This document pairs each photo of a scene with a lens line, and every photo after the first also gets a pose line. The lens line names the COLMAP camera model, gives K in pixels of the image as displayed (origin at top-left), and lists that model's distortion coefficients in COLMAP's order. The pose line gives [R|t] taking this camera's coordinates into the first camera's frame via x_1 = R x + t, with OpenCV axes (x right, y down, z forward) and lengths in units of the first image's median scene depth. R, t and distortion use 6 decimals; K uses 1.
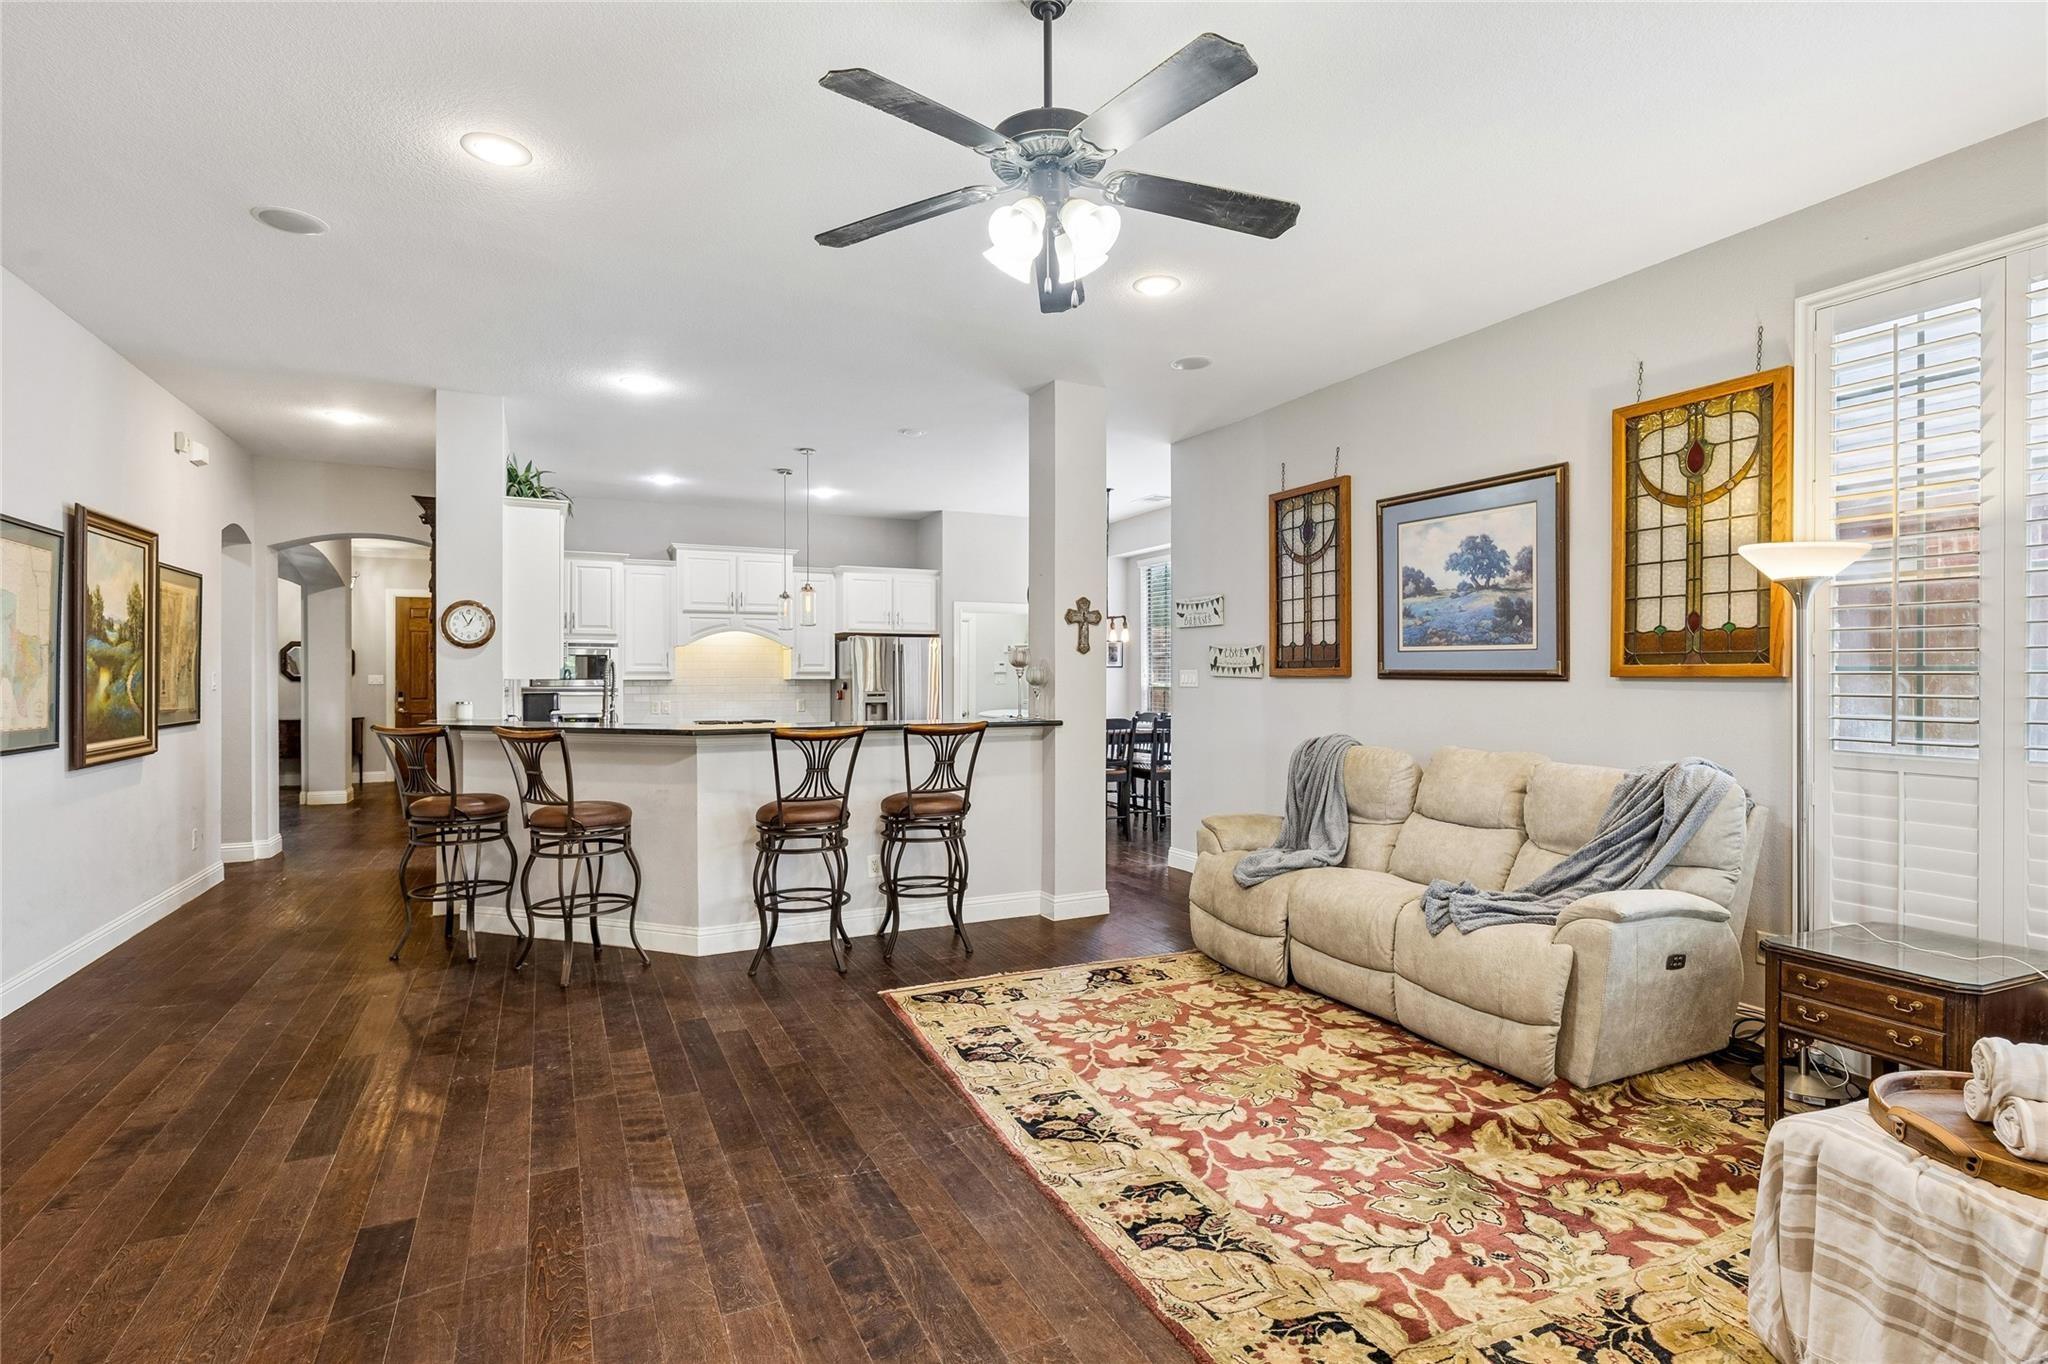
lens RADIAL K [[983.6, 0, 1009.9], [0, 983.6, 676.5], [0, 0, 1]] dist [-0.004475, 0.000800]
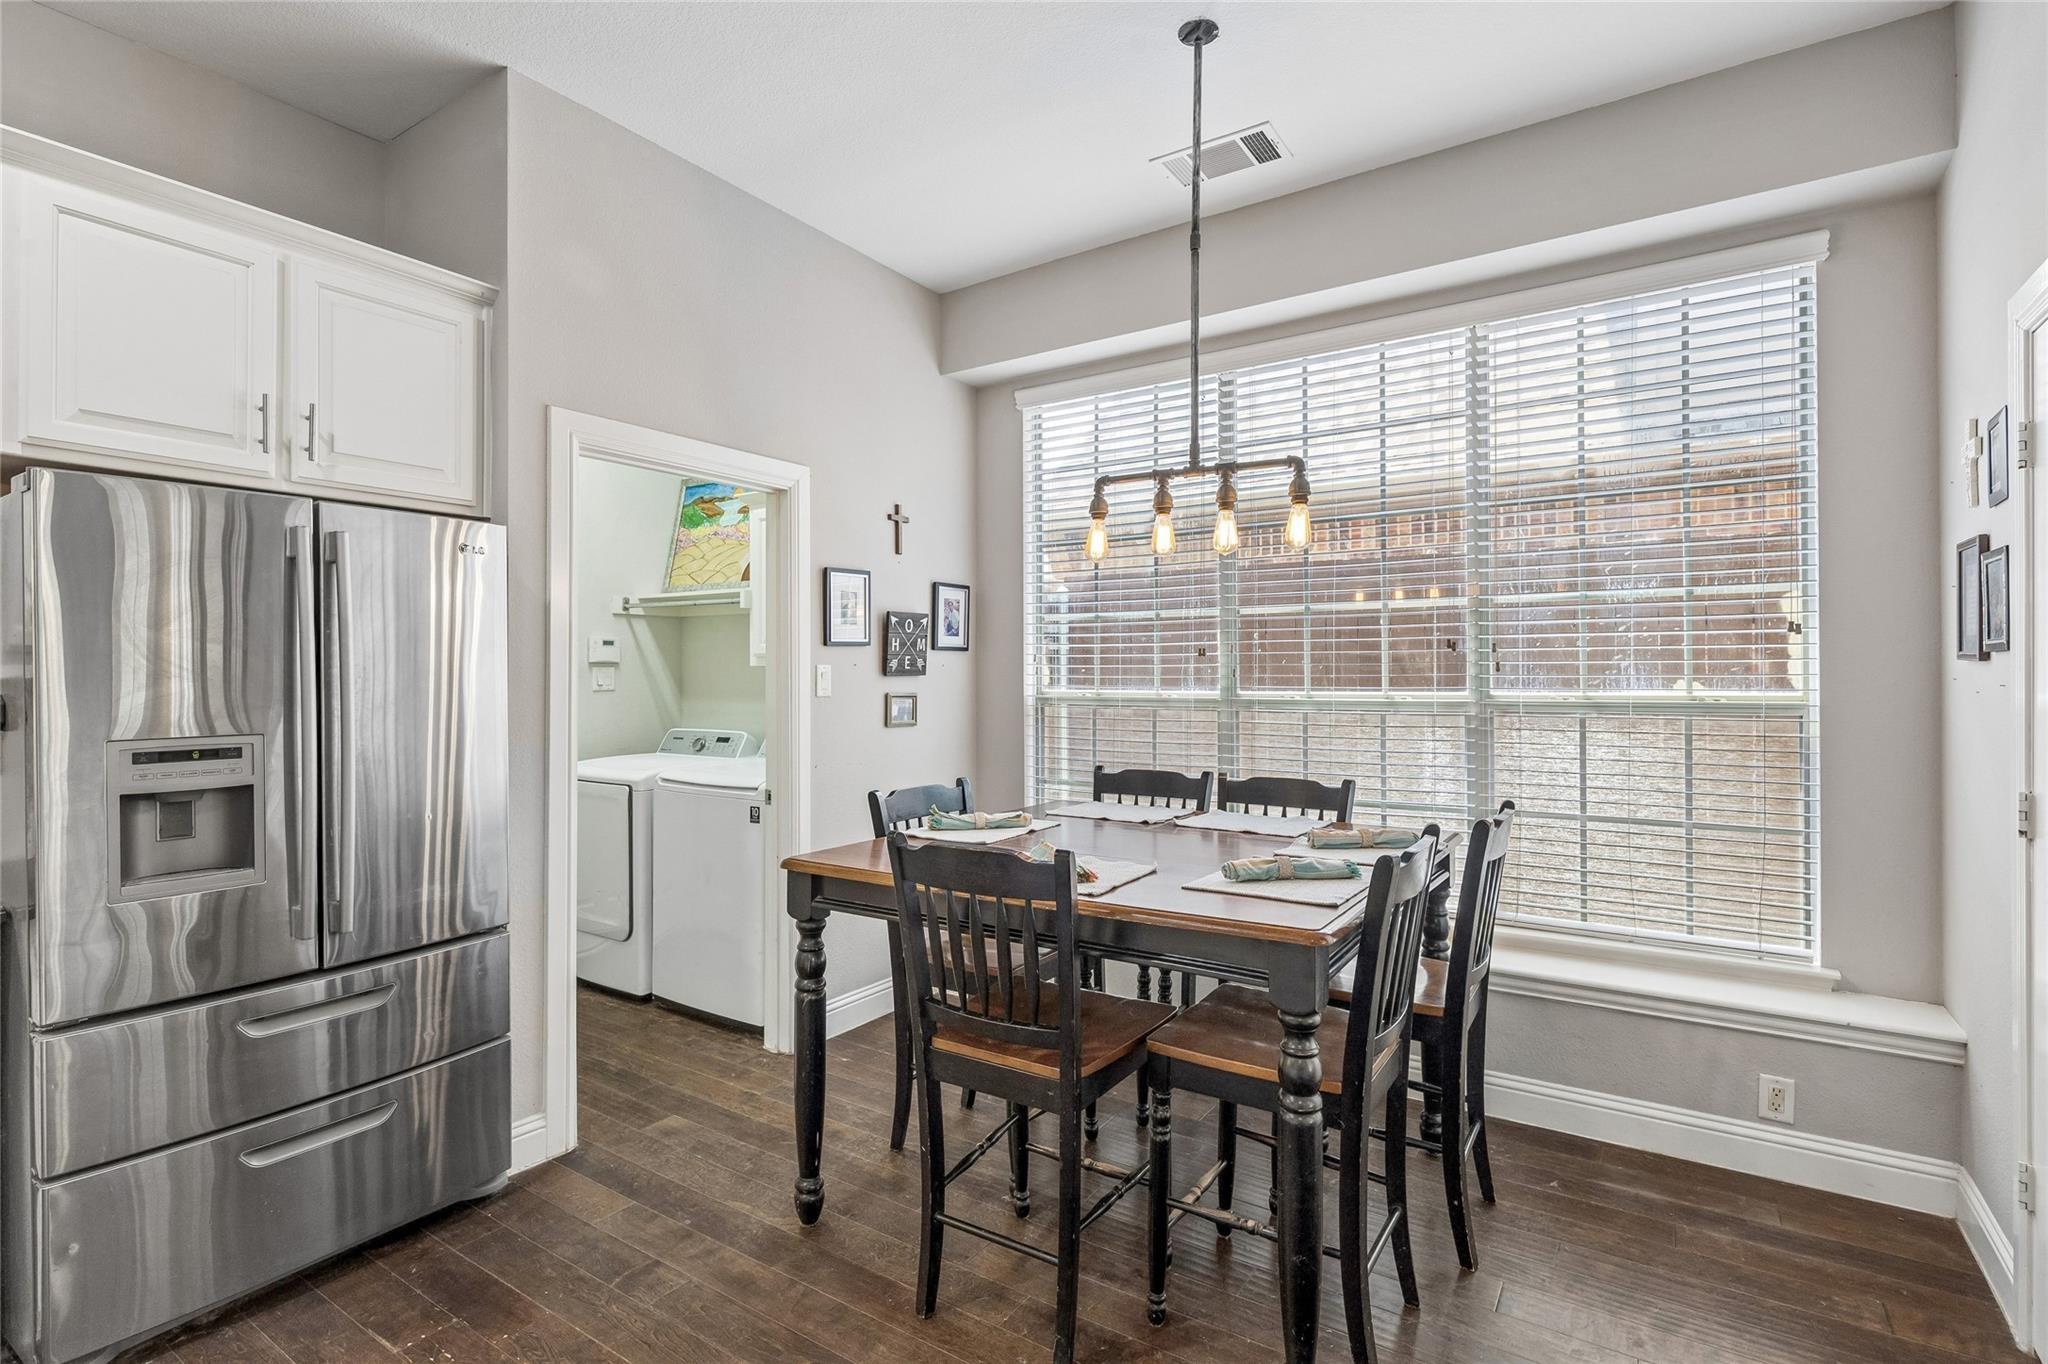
lens RADIAL K [[983.6, 0, 1038.1], [0, 983.6, 683.8], [0, 0, 1]] dist [-0.004475, 0.000800]
pose [[0.864416, -0.002515, 0.502771, -0.080641], [-0.001393, 0.999972, 0.007398, 0.001282], [-0.502775, -0.007095, 0.864388, 0.702473]]
